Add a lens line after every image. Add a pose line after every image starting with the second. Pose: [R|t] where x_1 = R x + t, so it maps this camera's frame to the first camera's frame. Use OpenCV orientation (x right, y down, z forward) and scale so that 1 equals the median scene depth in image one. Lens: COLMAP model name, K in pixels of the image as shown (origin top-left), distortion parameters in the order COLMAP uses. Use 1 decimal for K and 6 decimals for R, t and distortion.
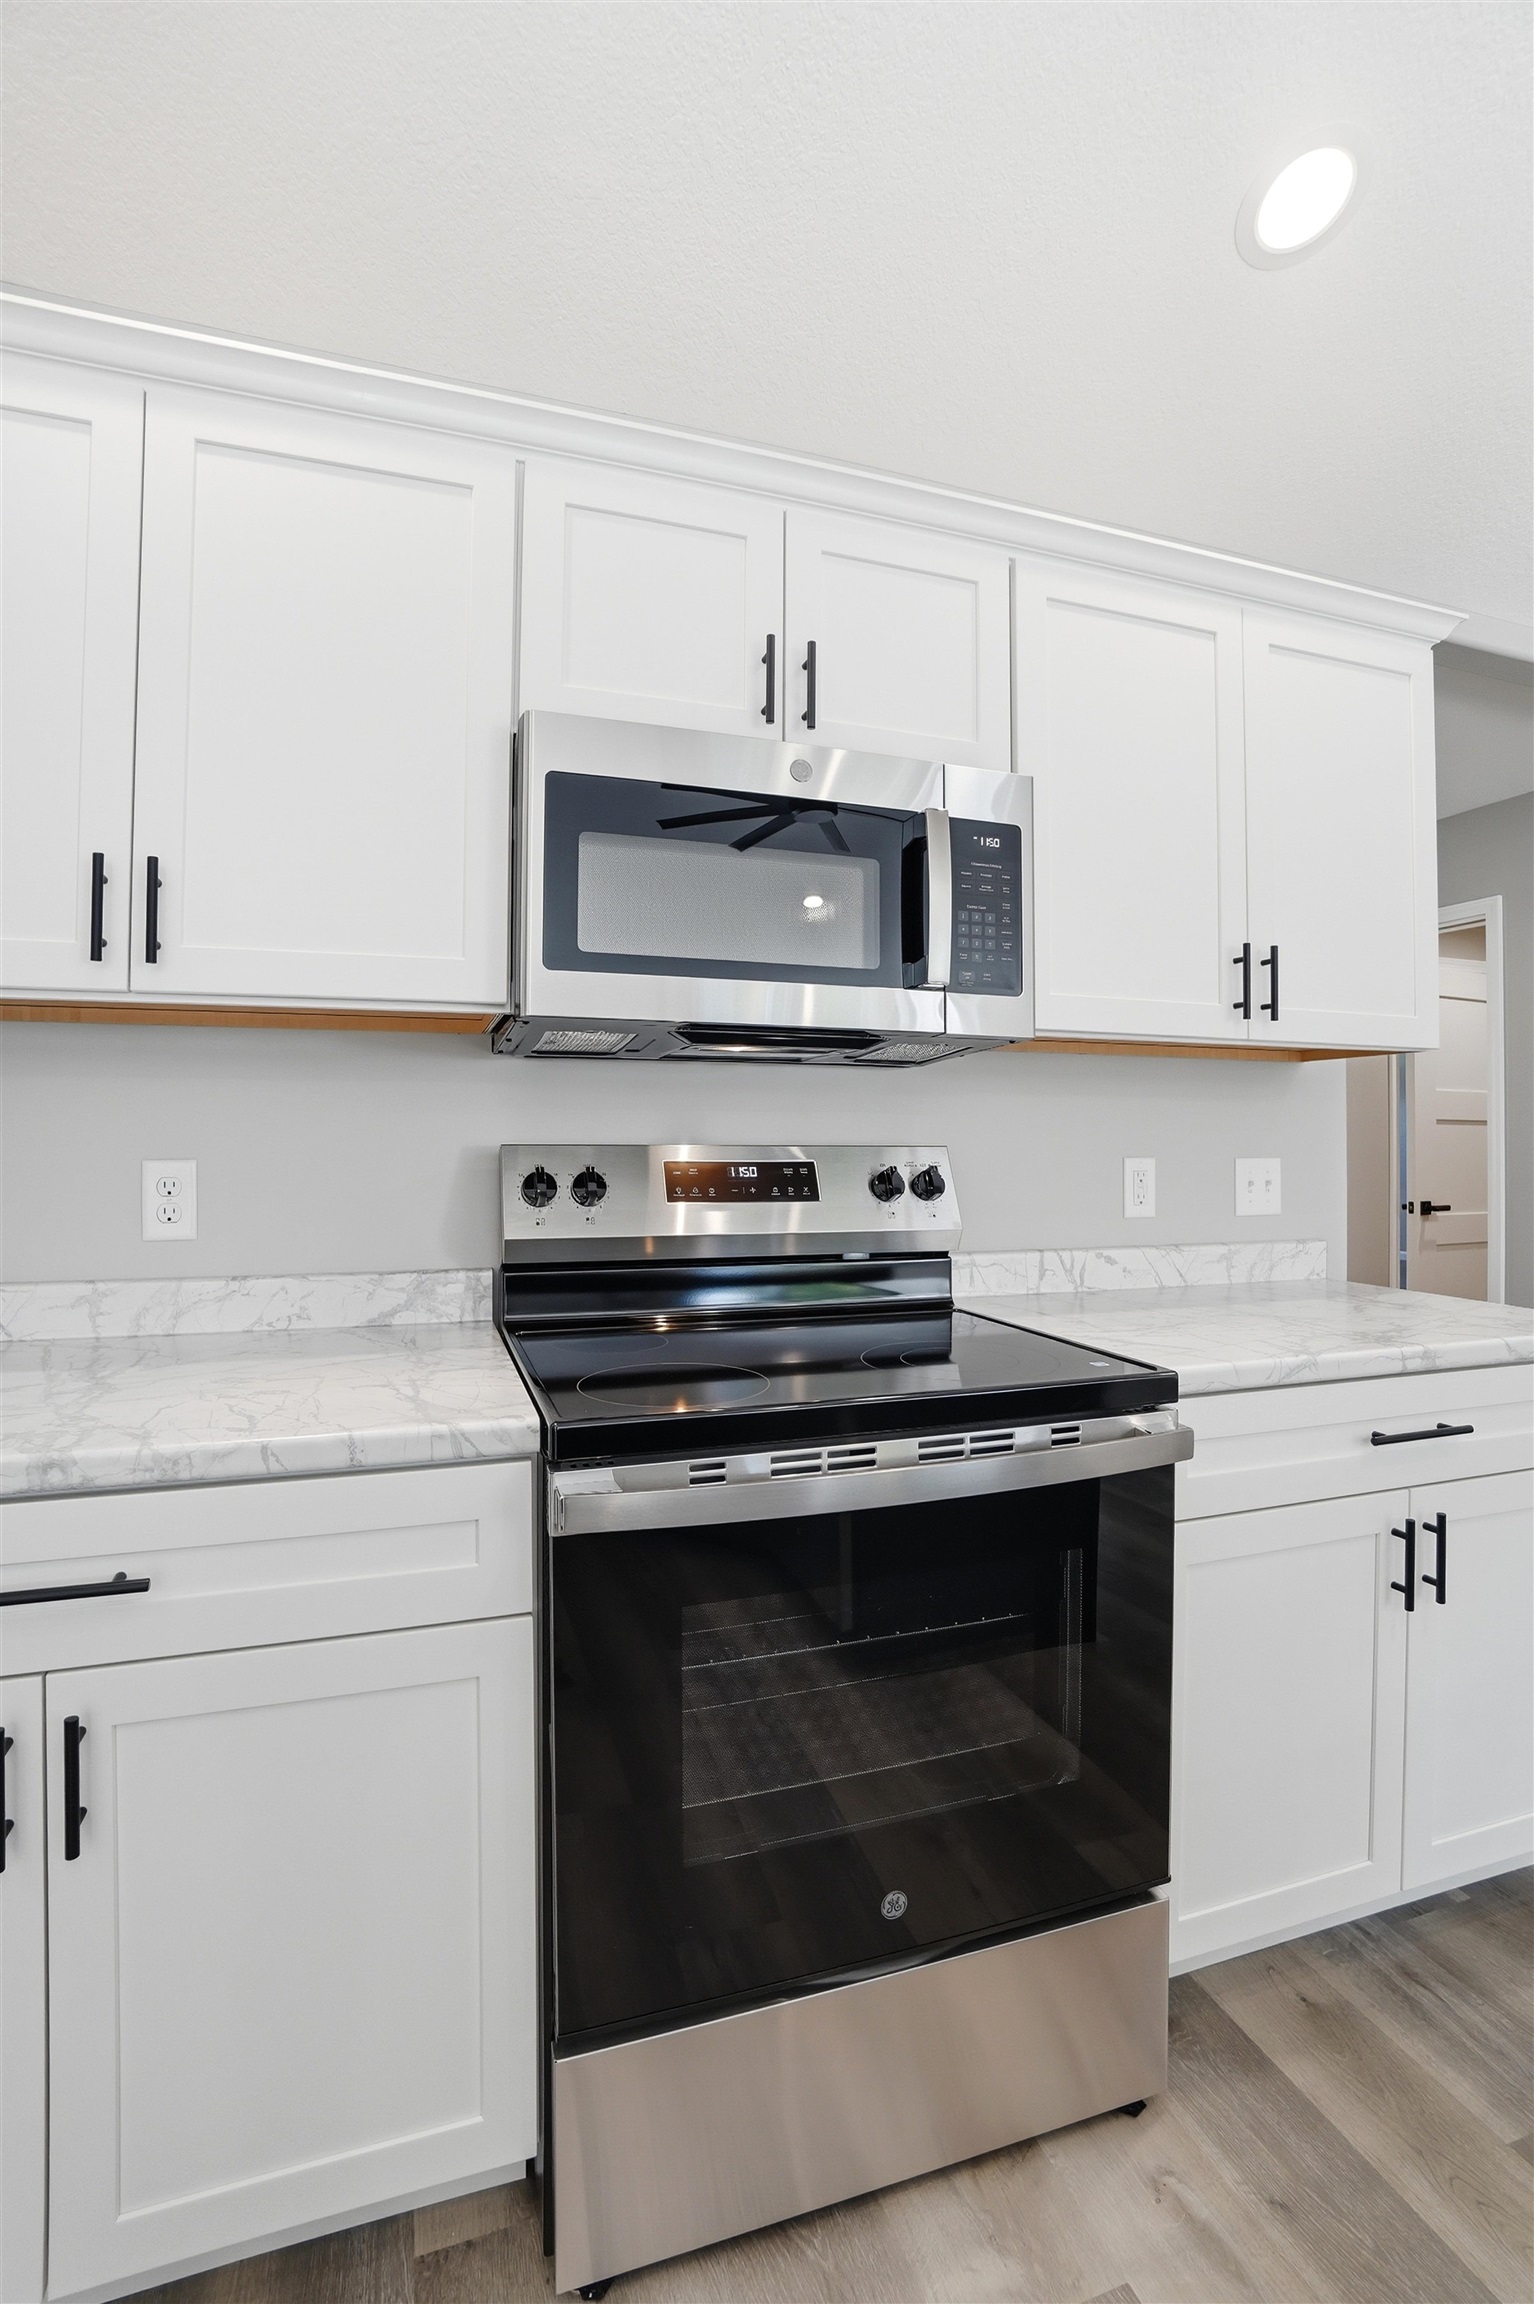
lens RADIAL K [[1037.1, 0, 767.6], [0, 1037.1, 1141.7], [0, 0, 1]] dist [-0.038730, 0.008420]
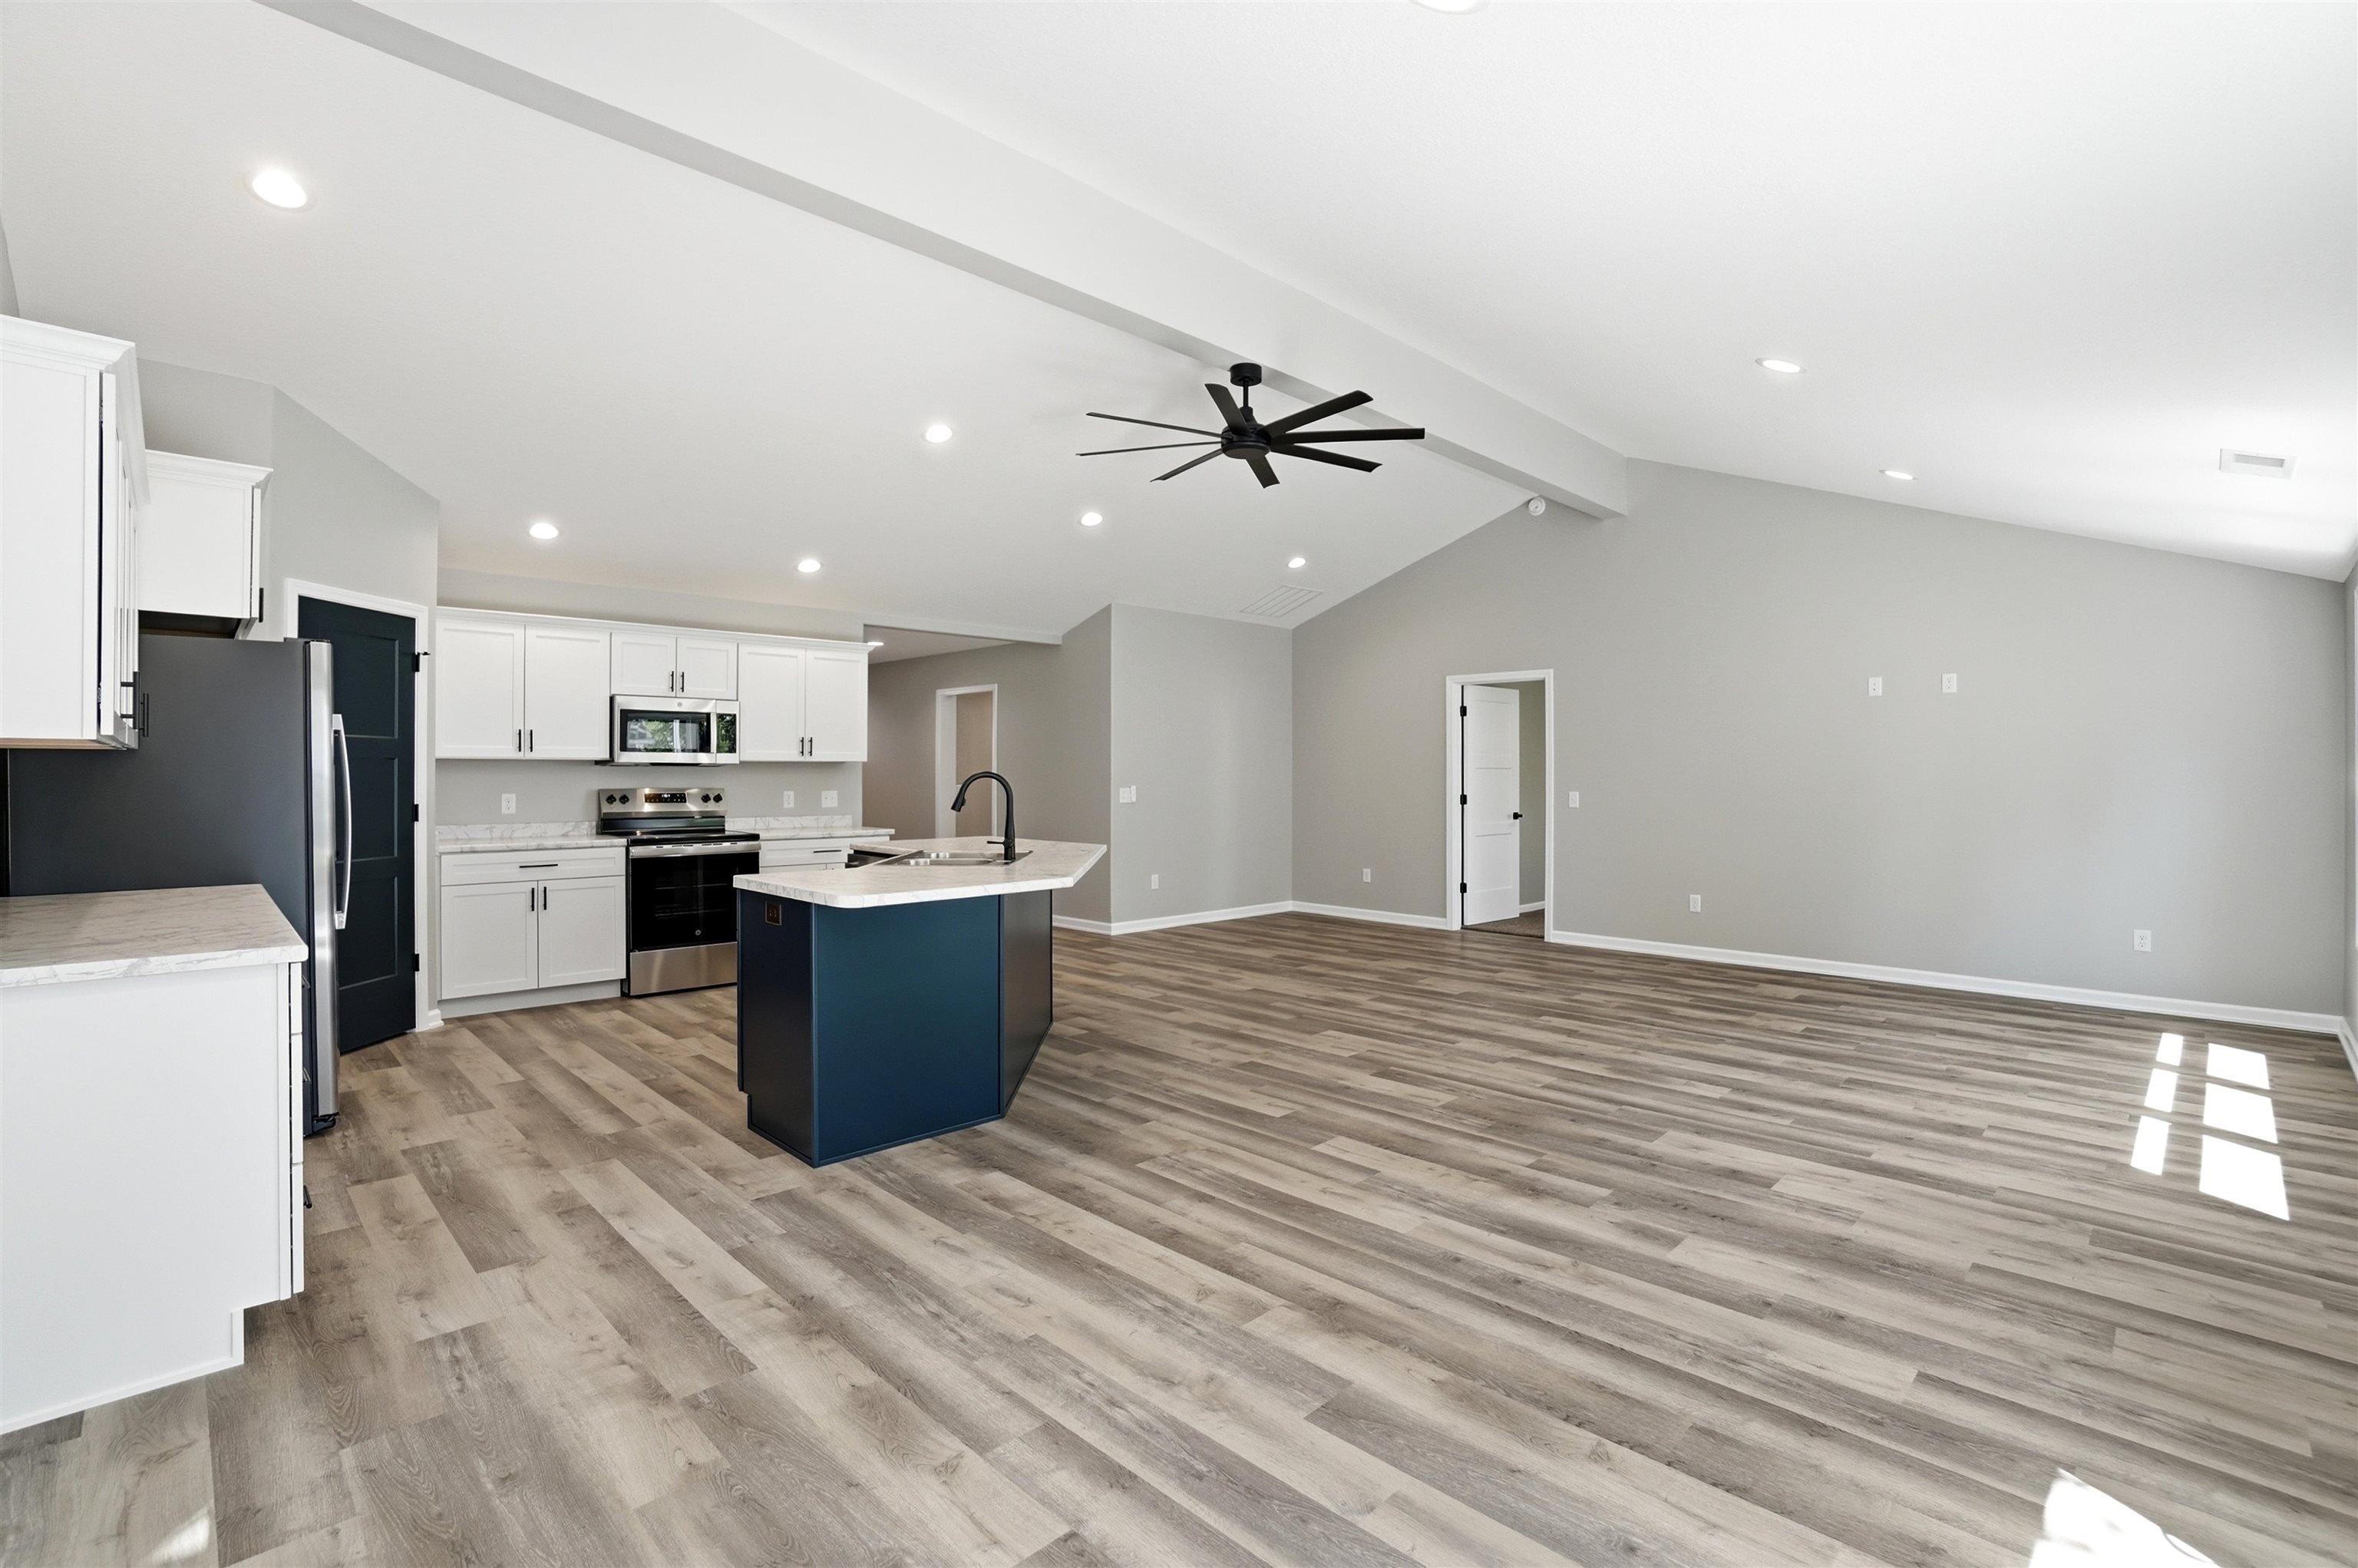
lens RADIAL K [[1061.3, 0, 1162.6], [0, 1061.3, 778.2], [0, 0, 1]] dist [-0.038730, 0.008420]
pose [[0.911583, -0.002502, 0.411109, 0.059716], [-0.000786, 0.999969, 0.007828, -0.075095], [-0.411116, -0.007459, 0.911553, -3.778903]]
